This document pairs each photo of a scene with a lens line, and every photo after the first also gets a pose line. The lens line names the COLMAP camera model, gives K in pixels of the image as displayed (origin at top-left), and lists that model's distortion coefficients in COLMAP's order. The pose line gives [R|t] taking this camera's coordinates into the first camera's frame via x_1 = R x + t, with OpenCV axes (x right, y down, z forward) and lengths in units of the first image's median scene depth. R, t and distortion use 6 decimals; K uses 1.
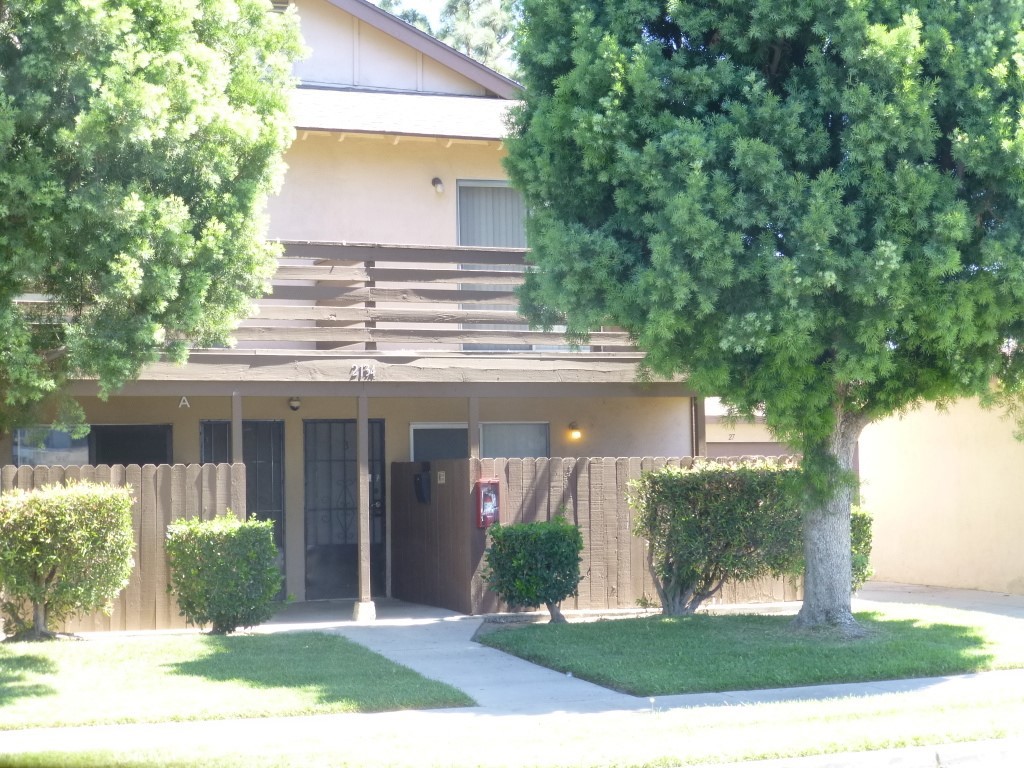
lens RADIAL K [[1844.2, 0, 512.0], [0, 1844.2, 384.0], [0, 0, 1]] dist [0.045358, -1.128211]
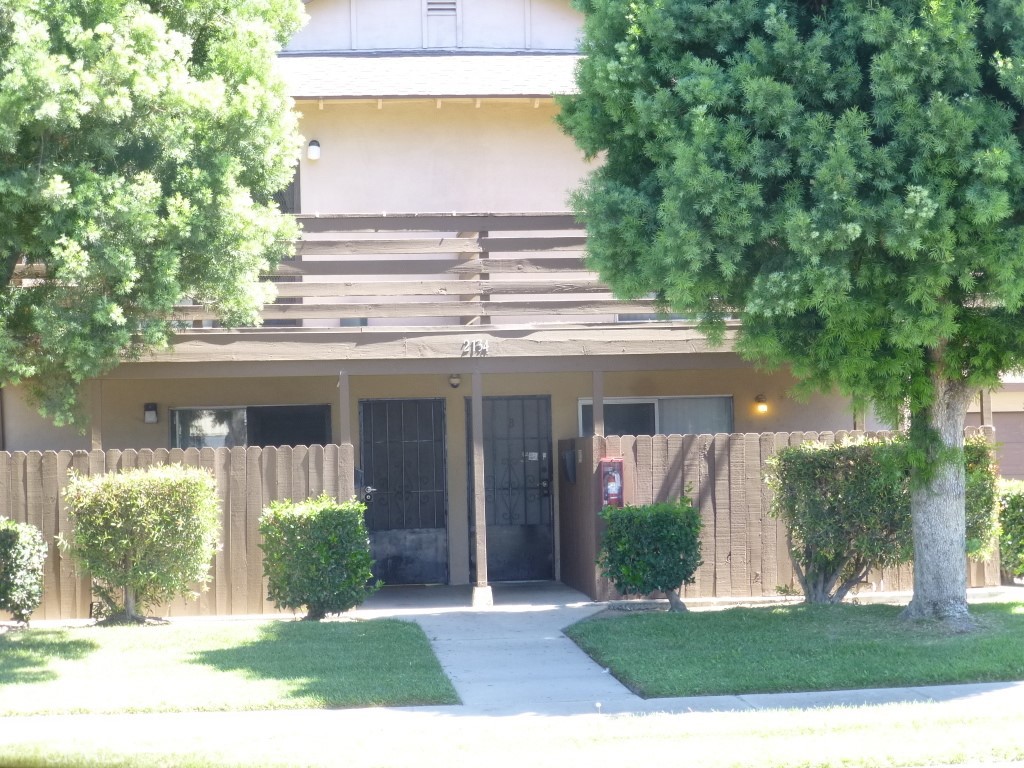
lens RADIAL K [[1844.2, 0, 512.0], [0, 1844.2, 384.0], [0, 0, 1]] dist [0.045358, -1.128211]
pose [[0.966010, -0.019086, -0.257798, 0.230195], [0.023029, 0.999659, 0.012284, 0.001518], [0.257476, -0.017803, 0.966121, 0.098642]]
